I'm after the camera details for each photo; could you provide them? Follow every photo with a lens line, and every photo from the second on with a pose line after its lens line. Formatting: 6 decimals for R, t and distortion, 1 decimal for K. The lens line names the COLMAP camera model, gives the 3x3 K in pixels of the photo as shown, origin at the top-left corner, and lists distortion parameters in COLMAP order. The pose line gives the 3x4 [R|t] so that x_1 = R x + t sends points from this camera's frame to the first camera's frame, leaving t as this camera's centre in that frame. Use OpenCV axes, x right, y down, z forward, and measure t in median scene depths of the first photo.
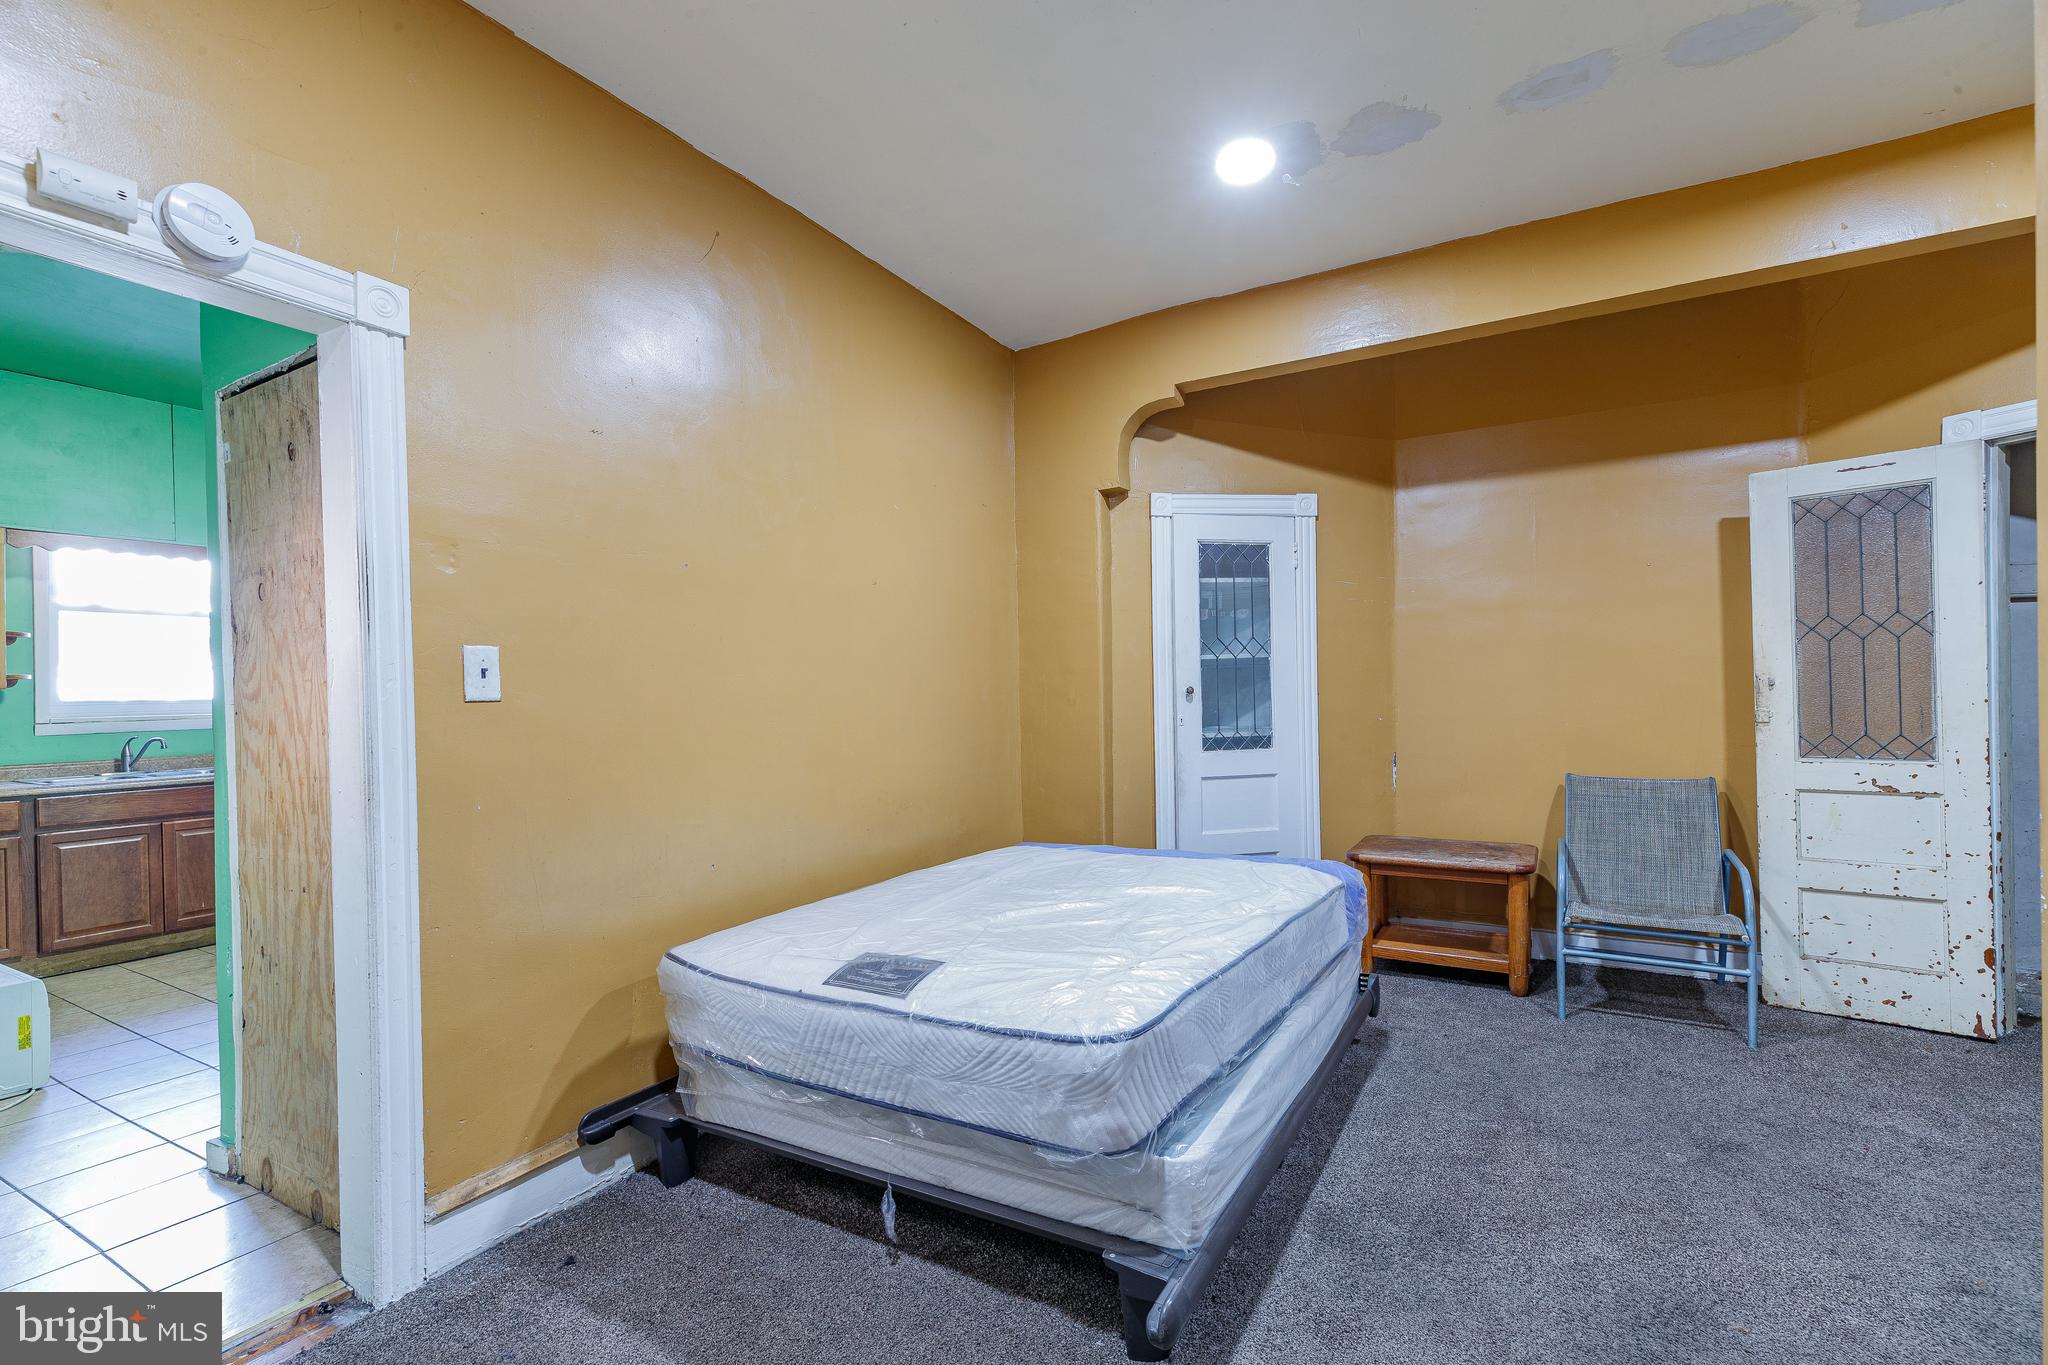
lens RADIAL K [[914.6, 0, 1014.2], [0, 914.6, 698.0], [0, 0, 1]] dist [0.006317, -0.000011]
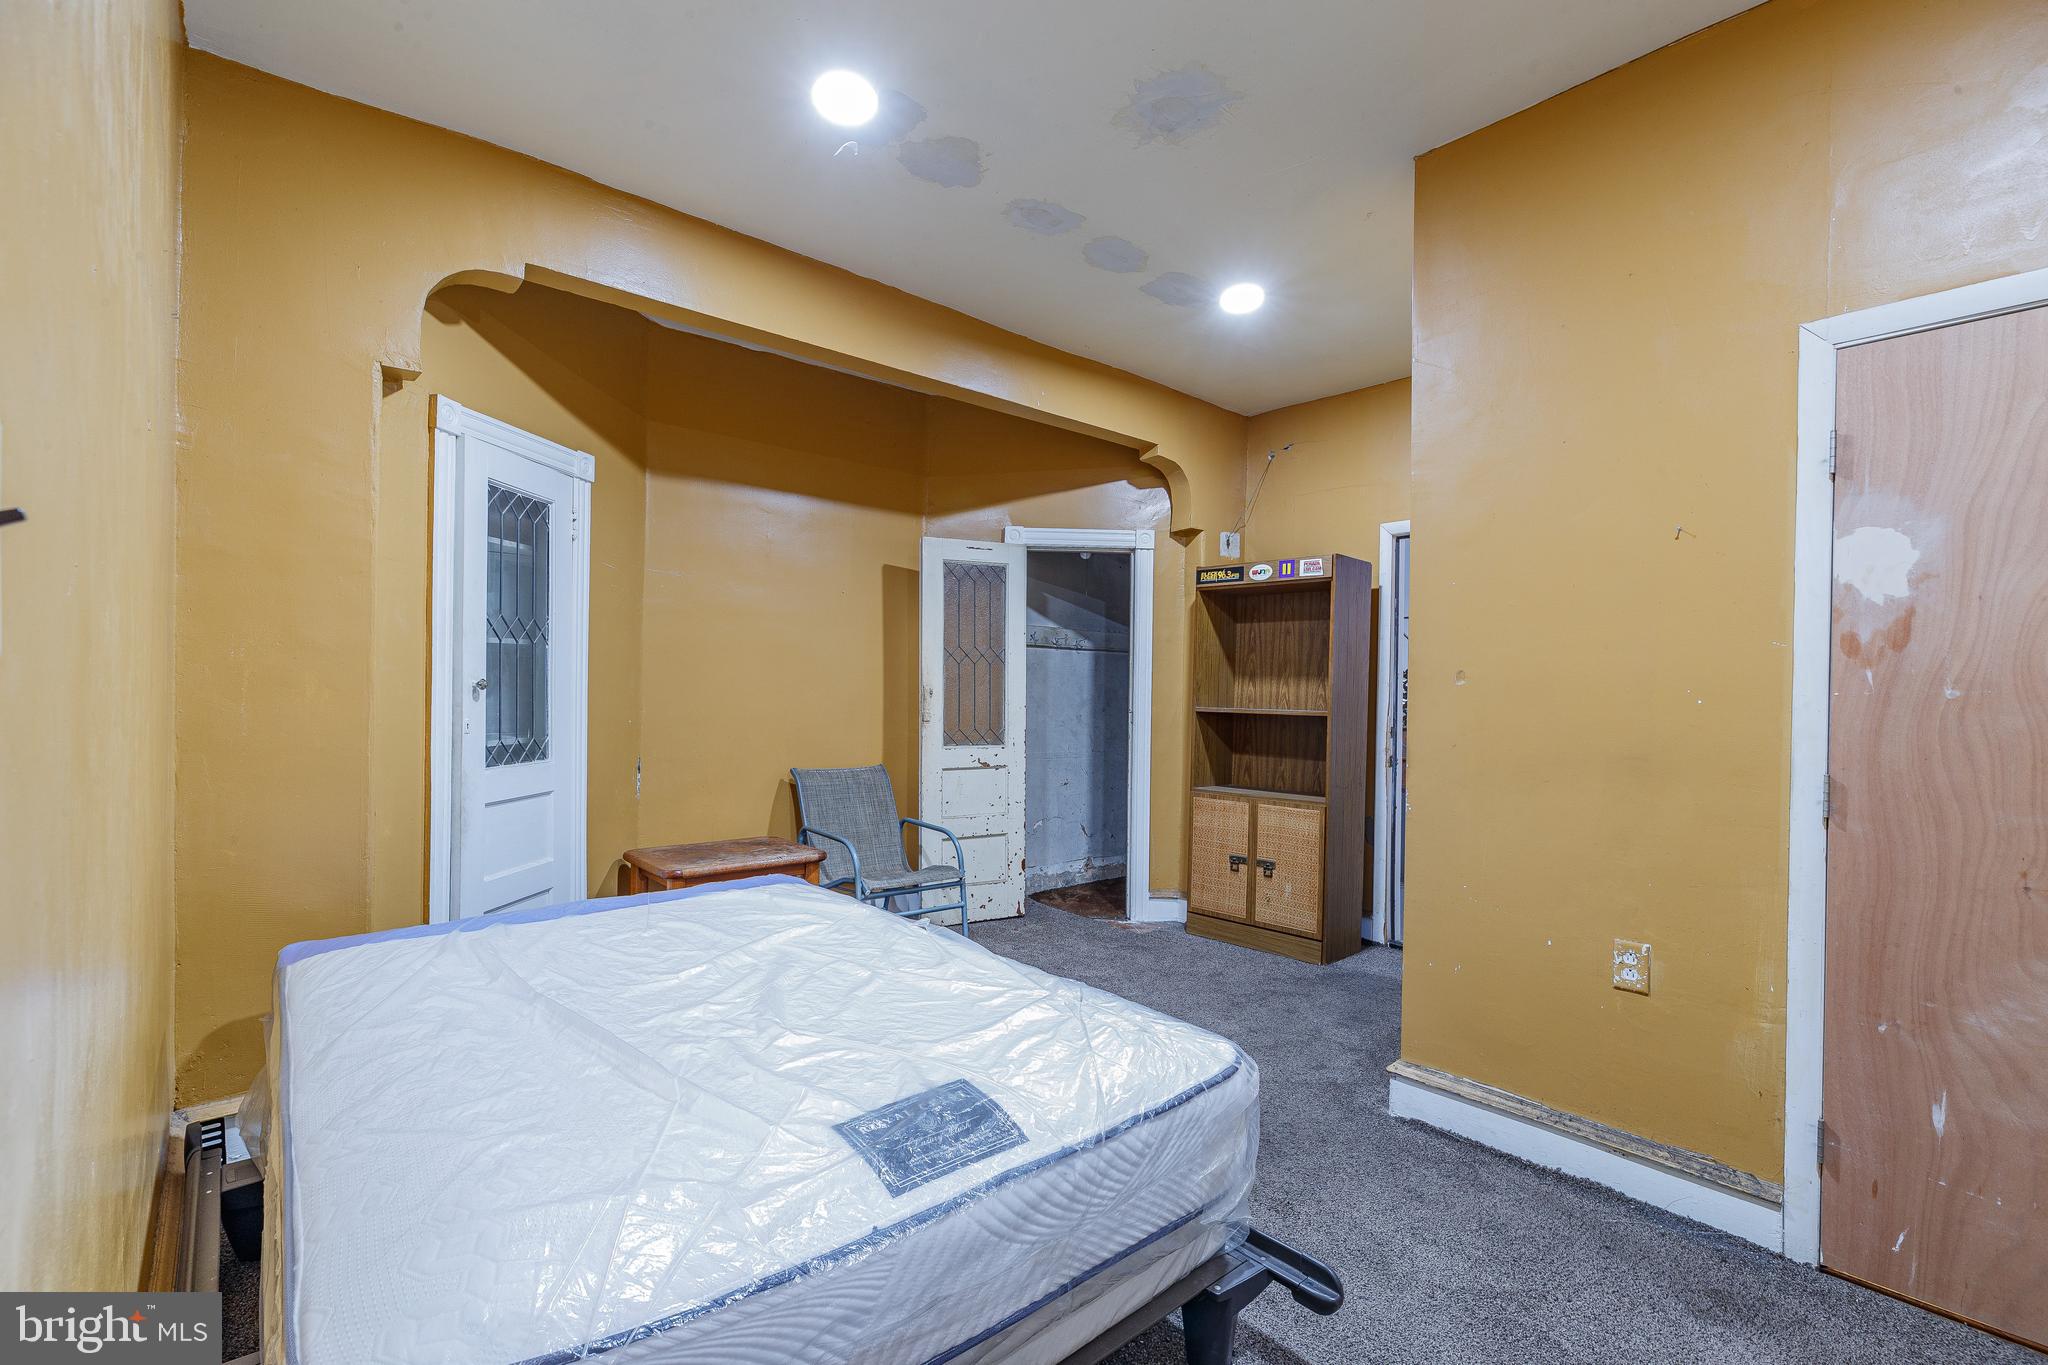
lens RADIAL K [[914.6, 0, 1018.8], [0, 914.6, 695.0], [0, 0, 1]] dist [0.006317, -0.000011]
pose [[0.325992, 0.018549, 0.945190, -0.445988], [-0.014302, 0.999790, -0.014687, 0.006212], [-0.945264, -0.008730, 0.326189, 0.458299]]
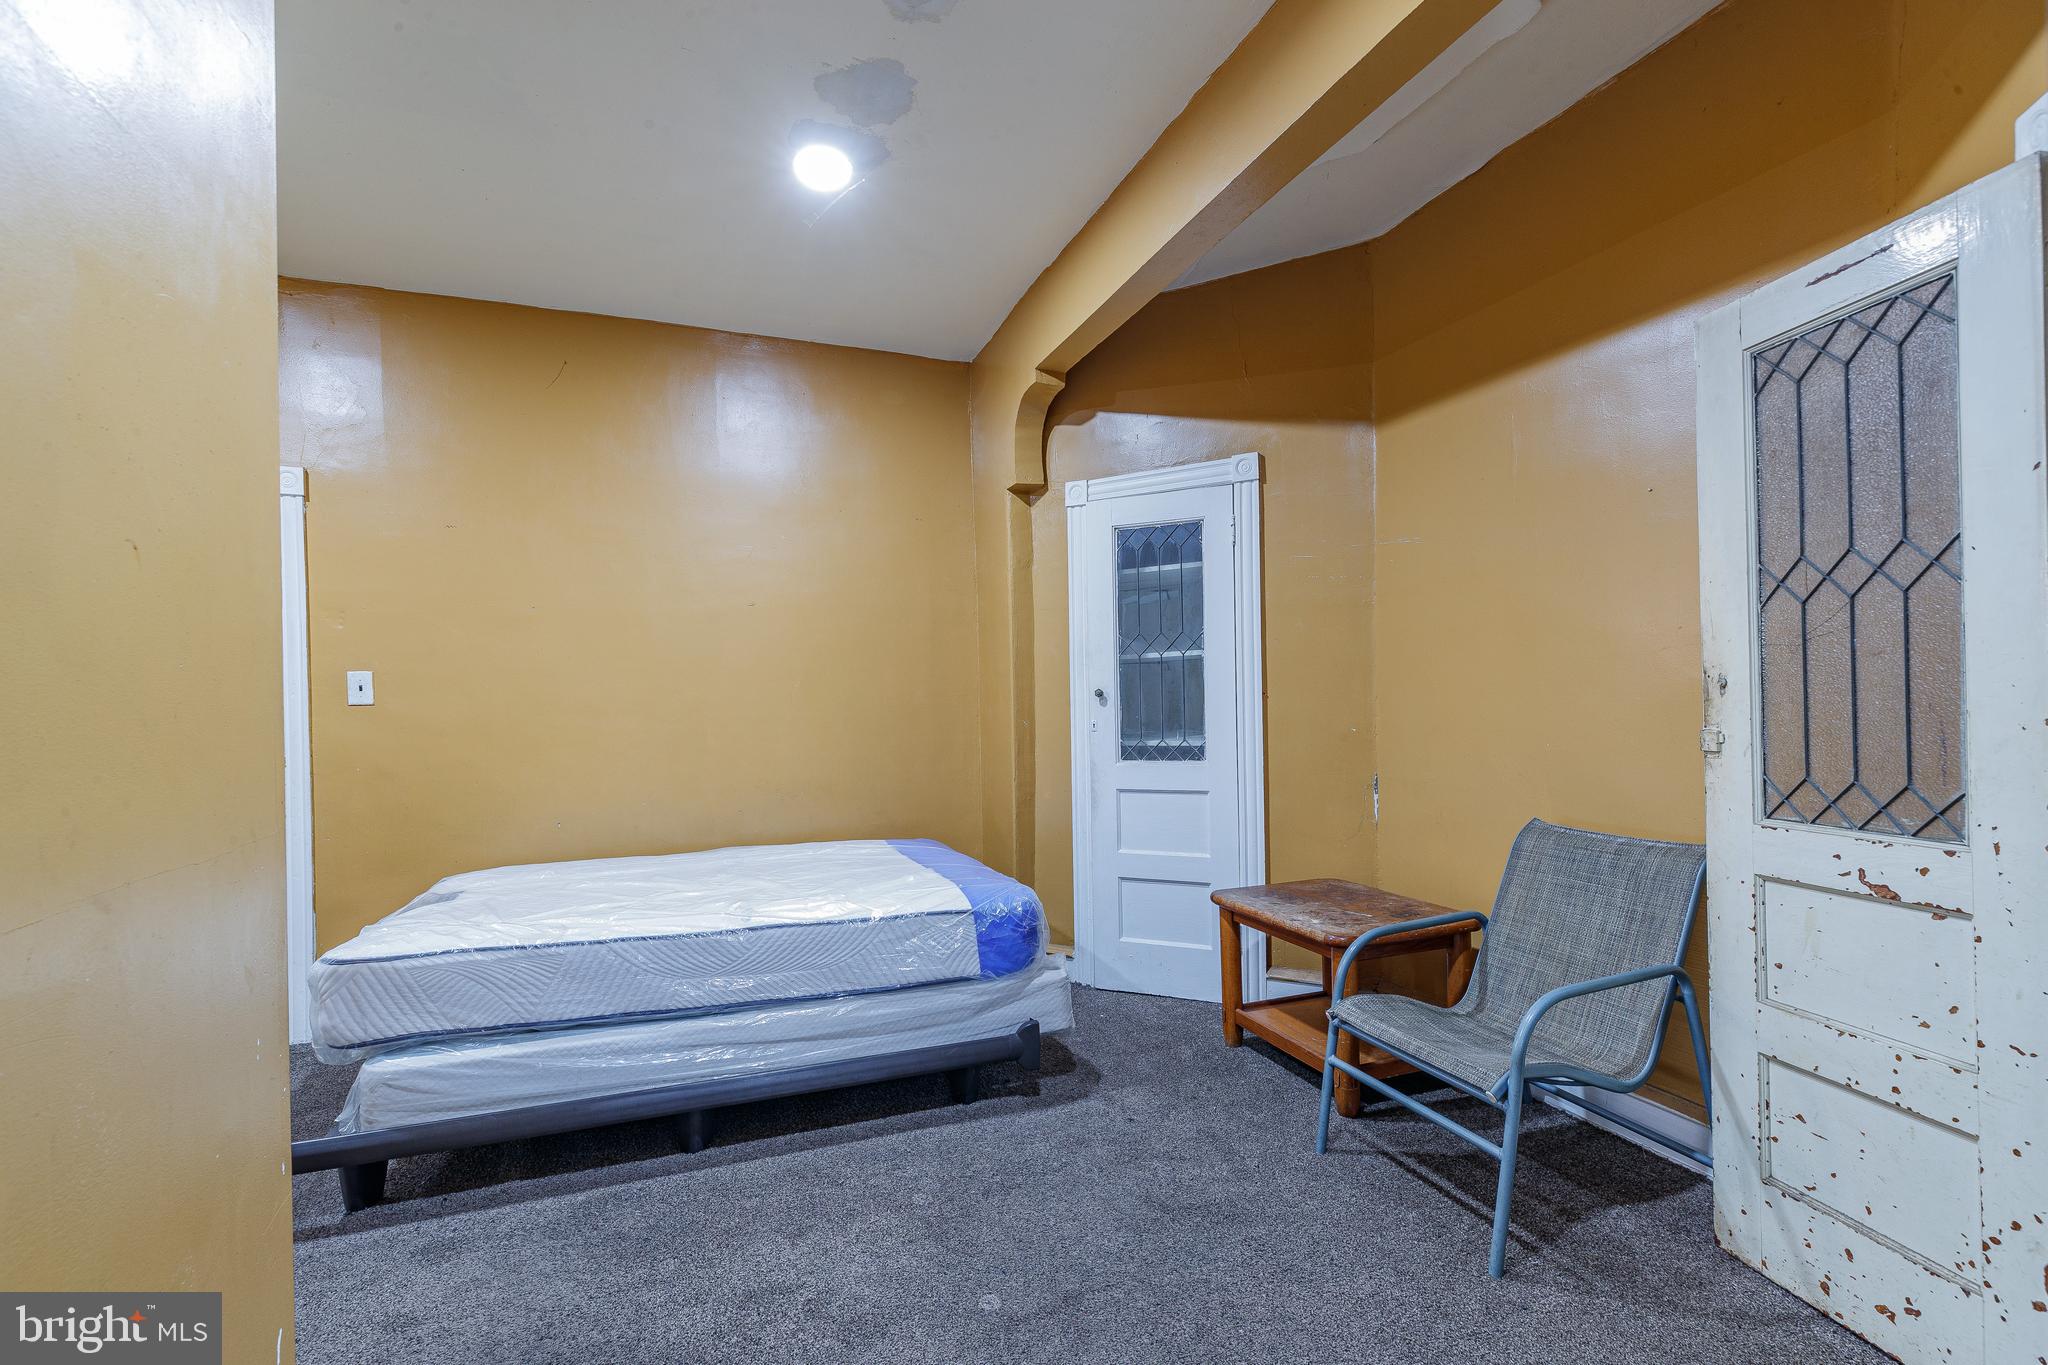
lens RADIAL K [[914.6, 0, 1024.0], [0, 914.6, 703.1], [0, 0, 1]] dist [0.006317, -0.000011]
pose [[0.776899, 0.005979, -0.629597, 0.896392], [0.001132, 0.999940, 0.010893, -0.010945], [0.629625, -0.009176, 0.776845, 0.307090]]
